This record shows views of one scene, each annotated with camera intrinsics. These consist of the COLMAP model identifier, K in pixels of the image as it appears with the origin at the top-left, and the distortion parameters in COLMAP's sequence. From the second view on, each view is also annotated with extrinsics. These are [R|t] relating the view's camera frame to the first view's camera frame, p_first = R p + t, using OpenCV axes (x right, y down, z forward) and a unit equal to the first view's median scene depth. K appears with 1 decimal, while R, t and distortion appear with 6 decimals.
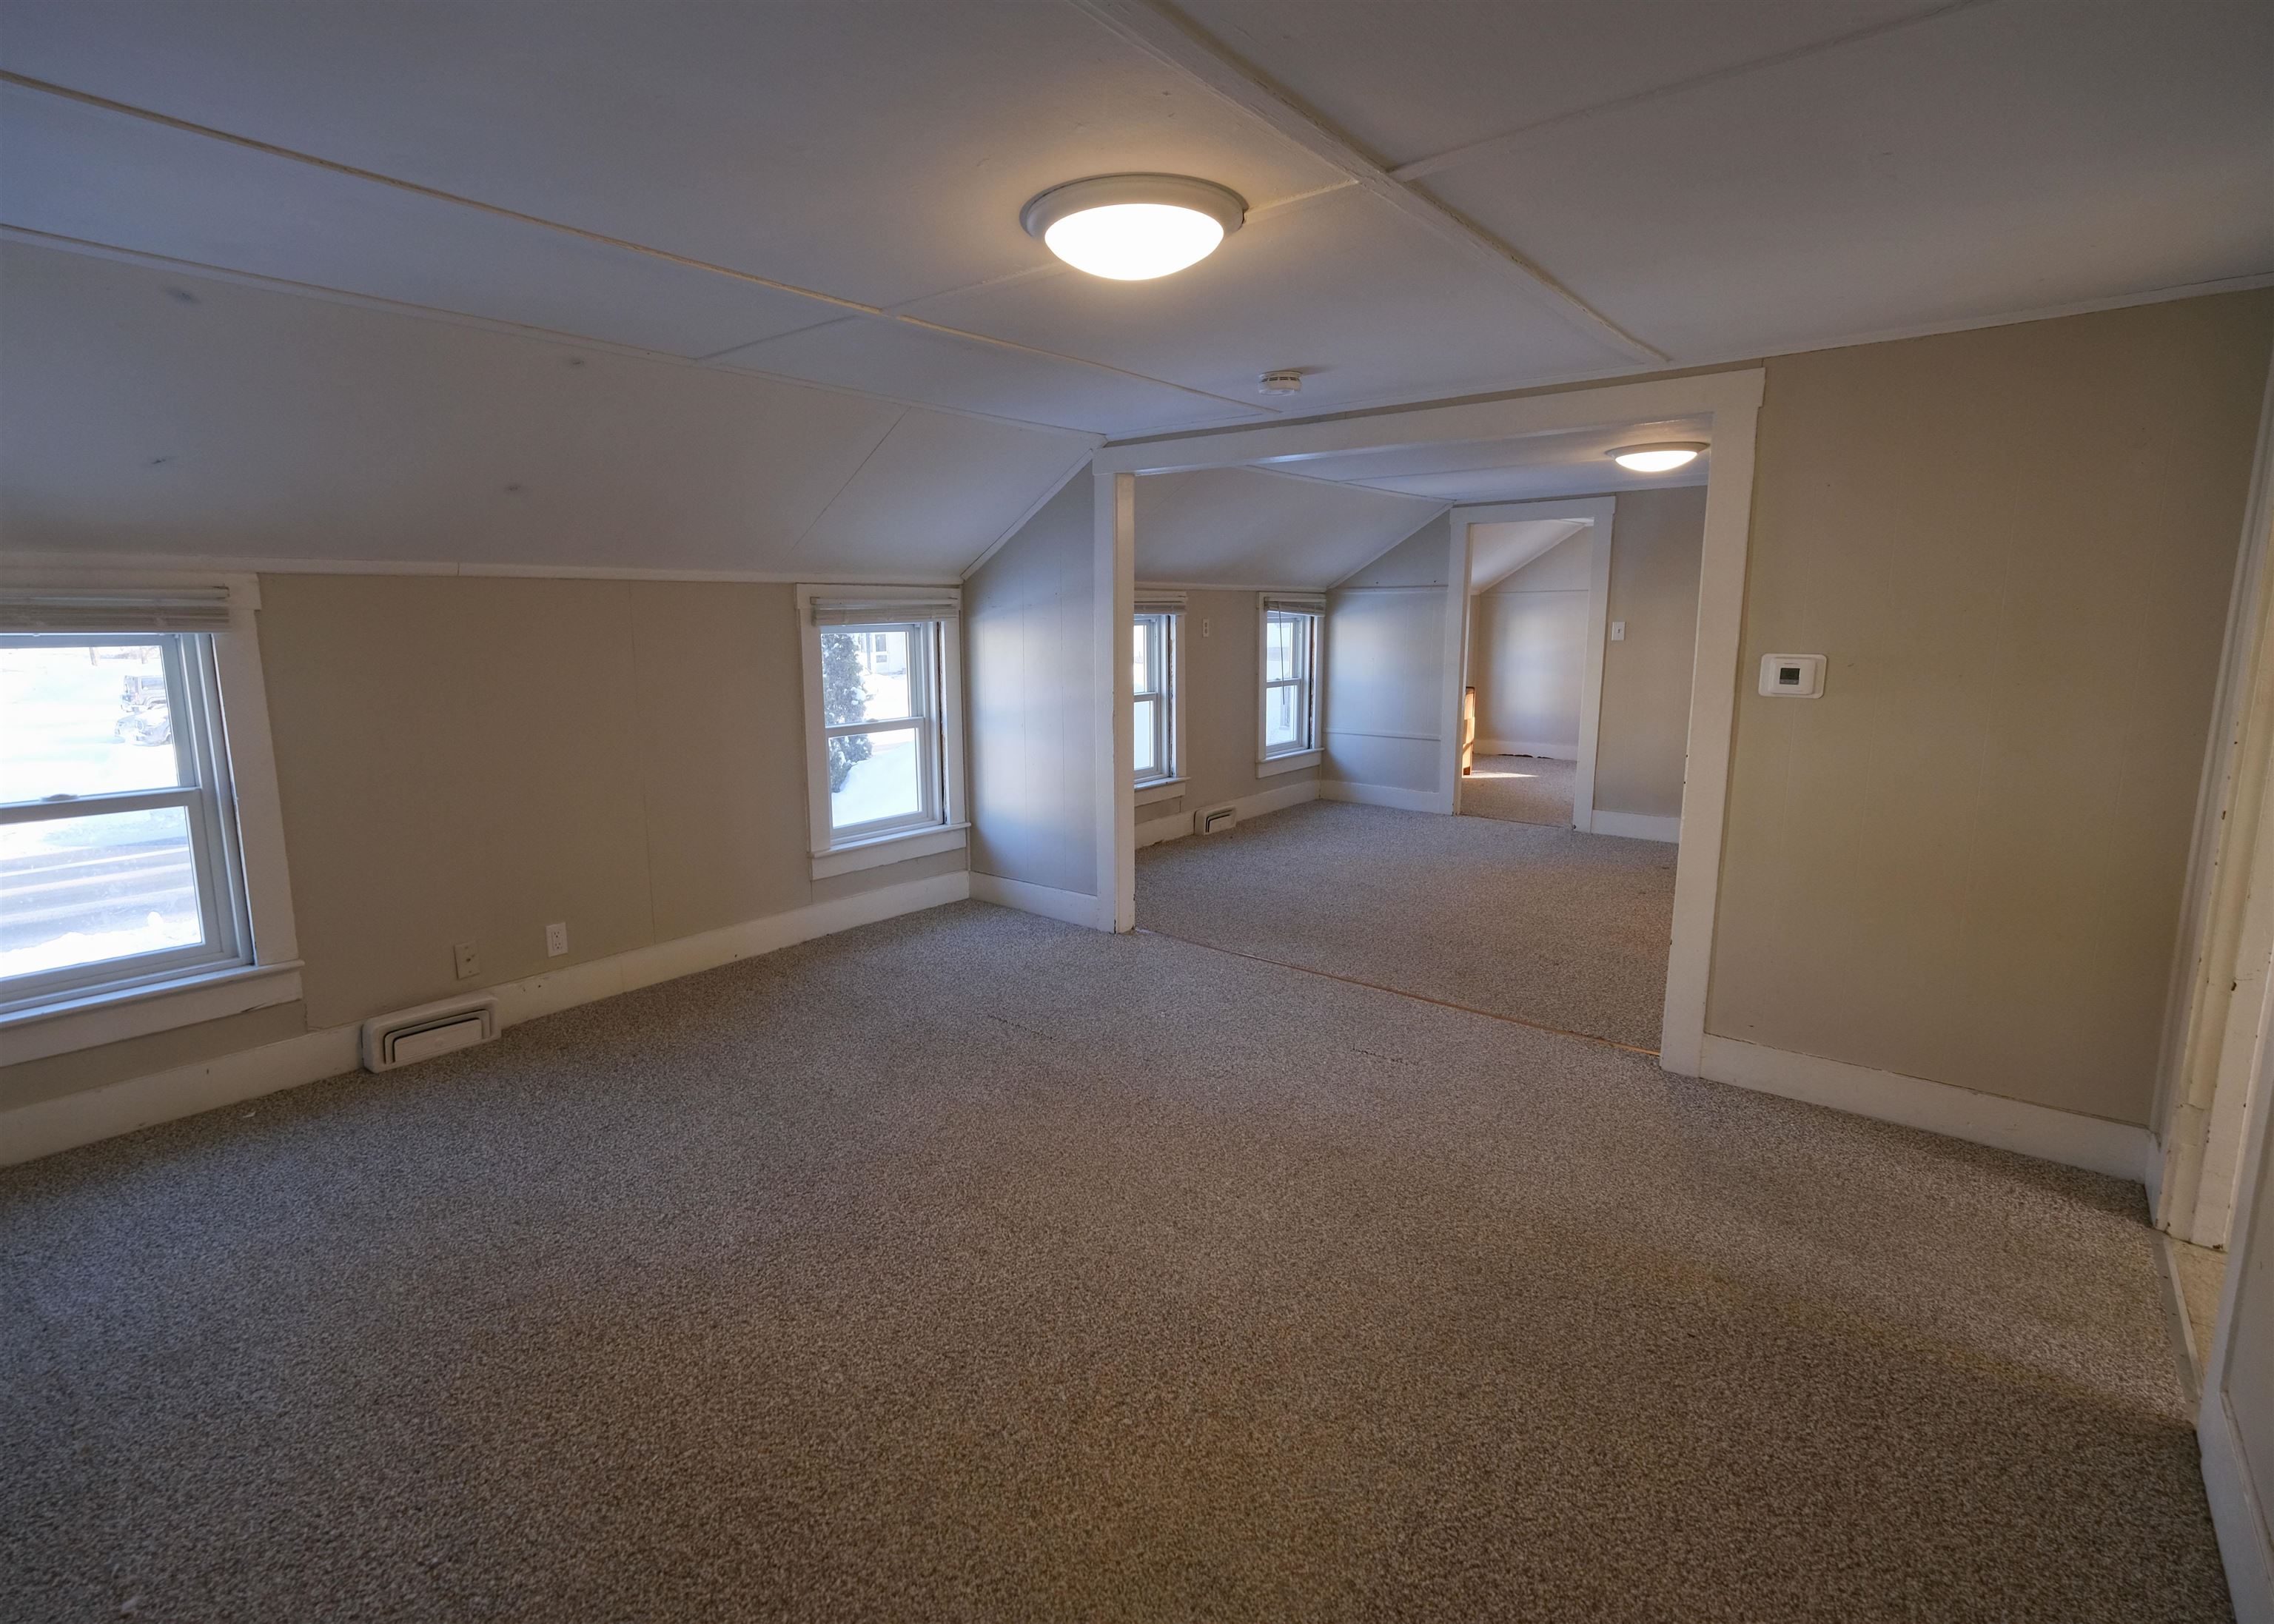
lens RADIAL K [[1067.8, 0, 1138.9], [0, 1067.8, 789.5], [0, 0, 1]] dist [-0.000450, -0.000005]
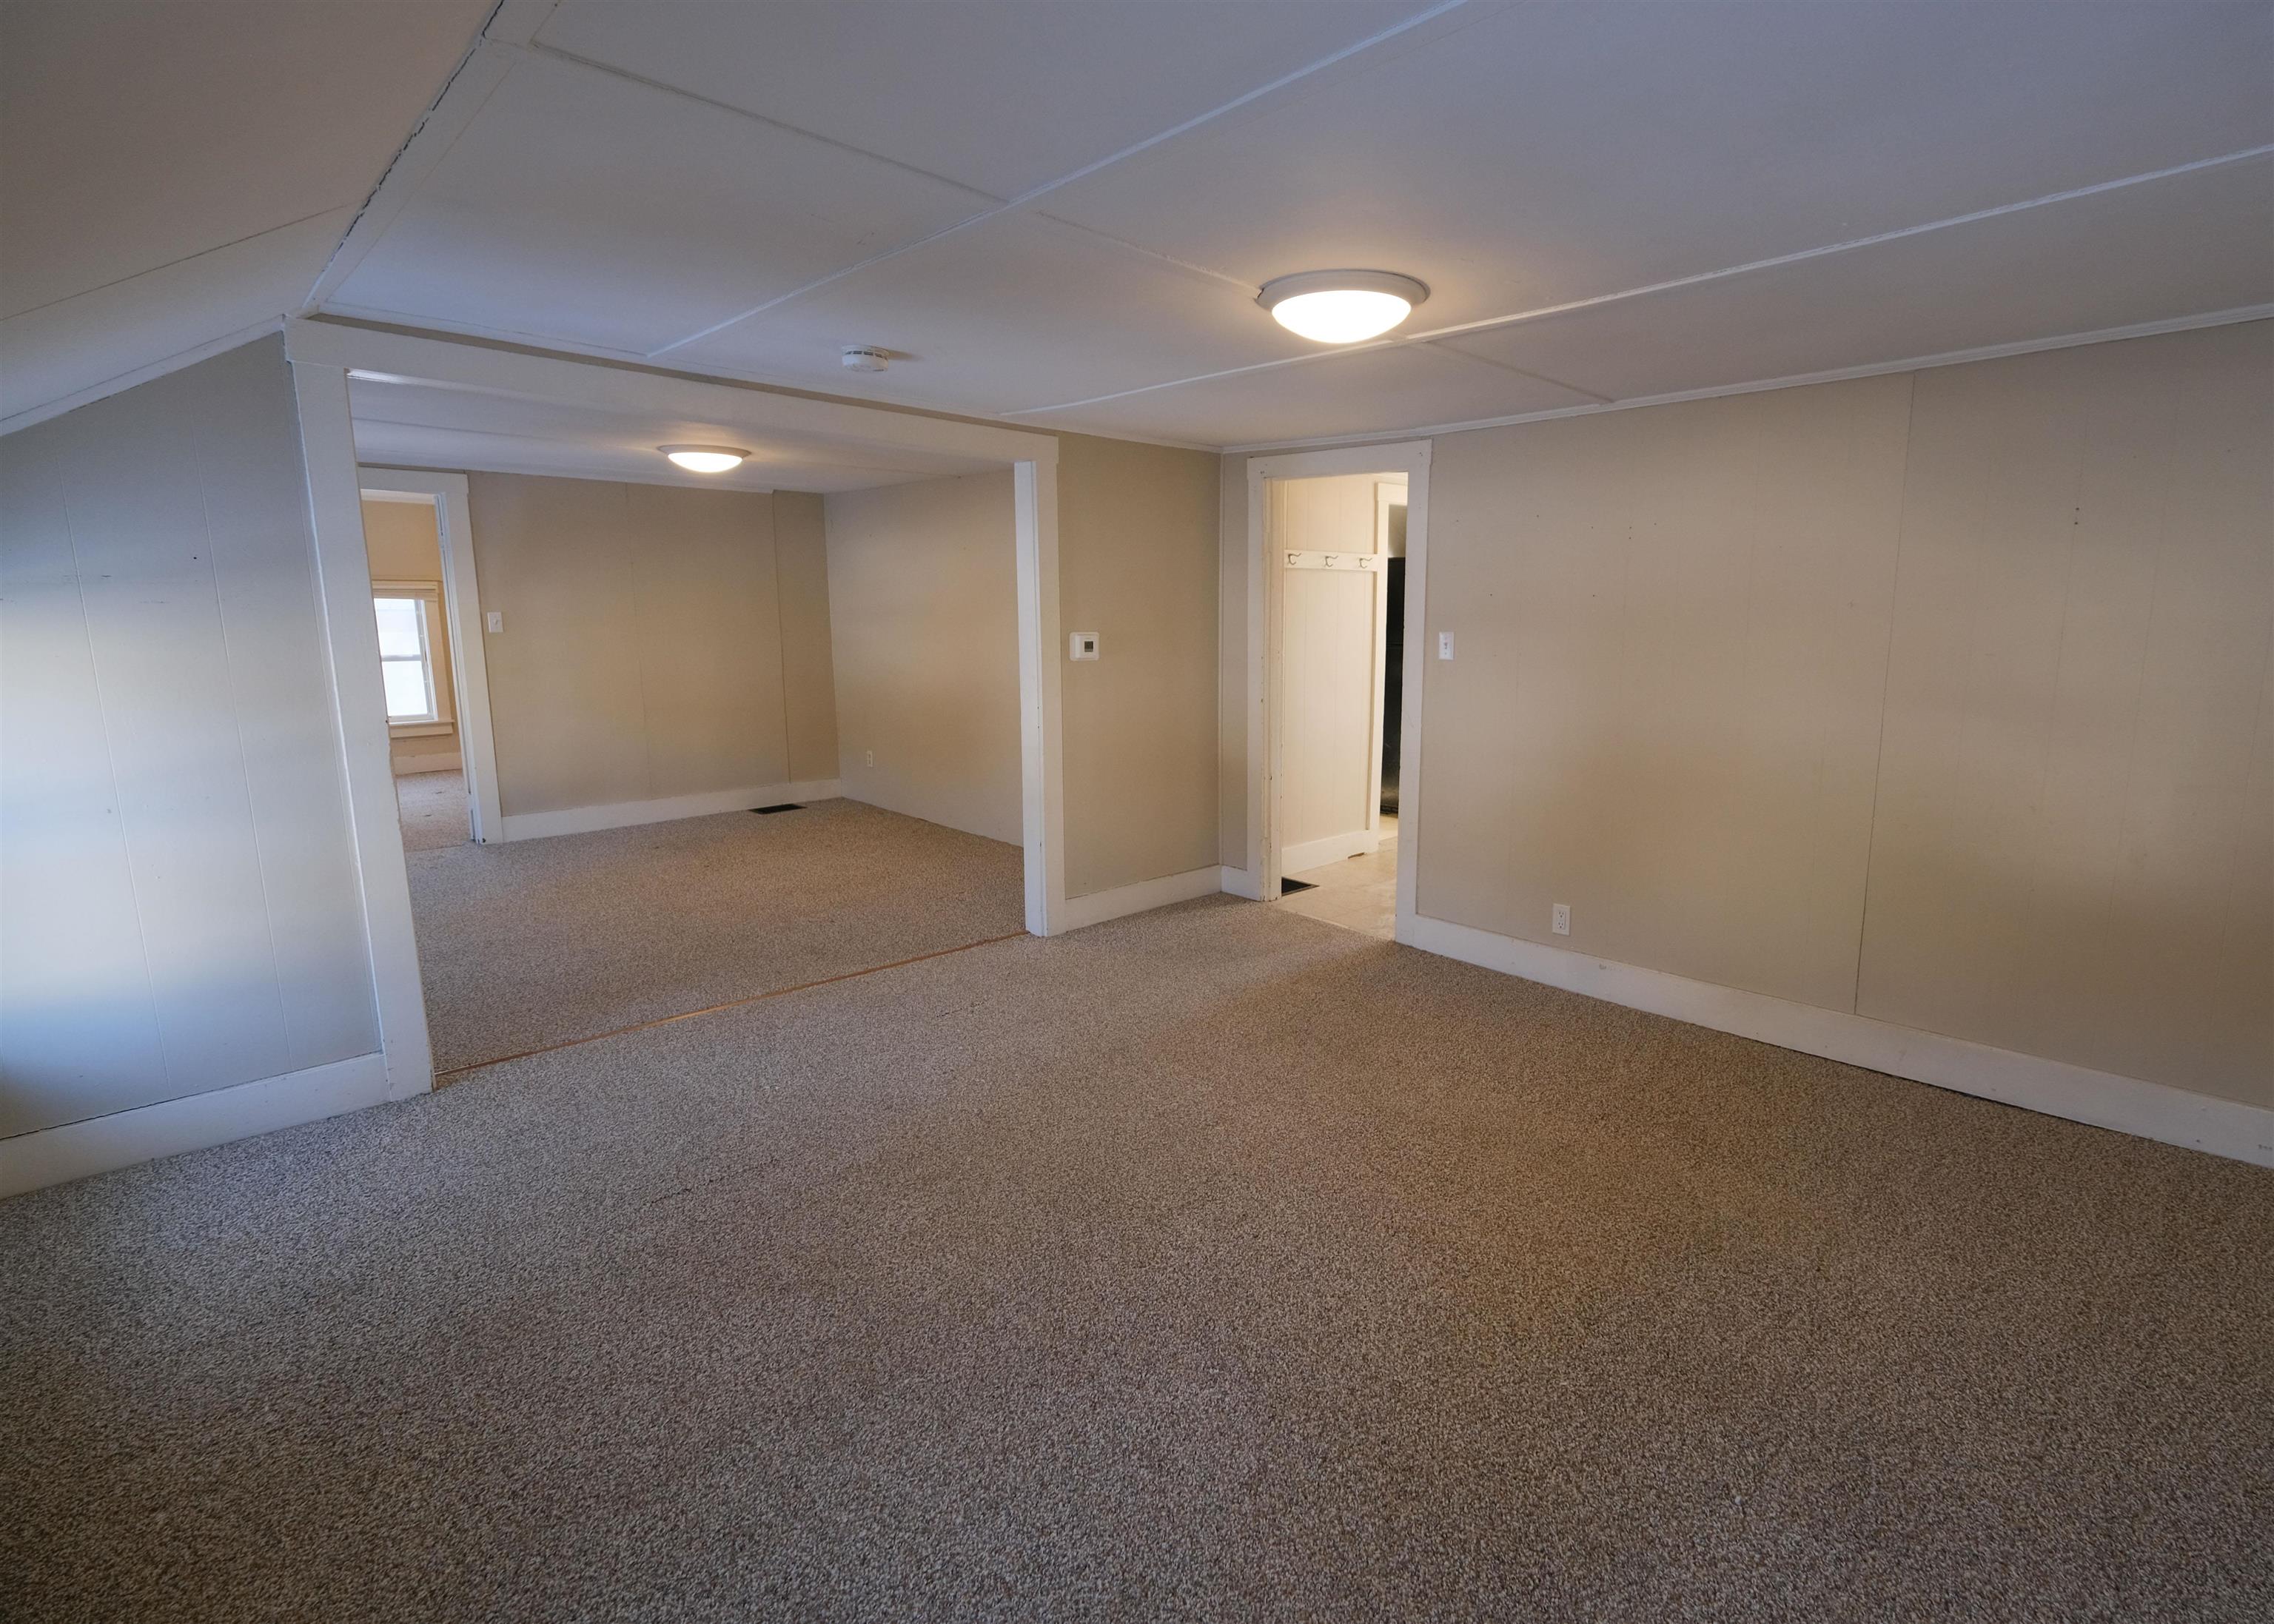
lens RADIAL K [[1067.8, 0, 1138.9], [0, 1067.8, 789.5], [0, 0, 1]] dist [-0.000450, -0.000005]
pose [[0.133486, -0.160623, 0.977948, -0.688372], [0.154829, 0.978042, 0.139505, -0.082650], [-0.978882, 0.132793, 0.155424, 0.550293]]
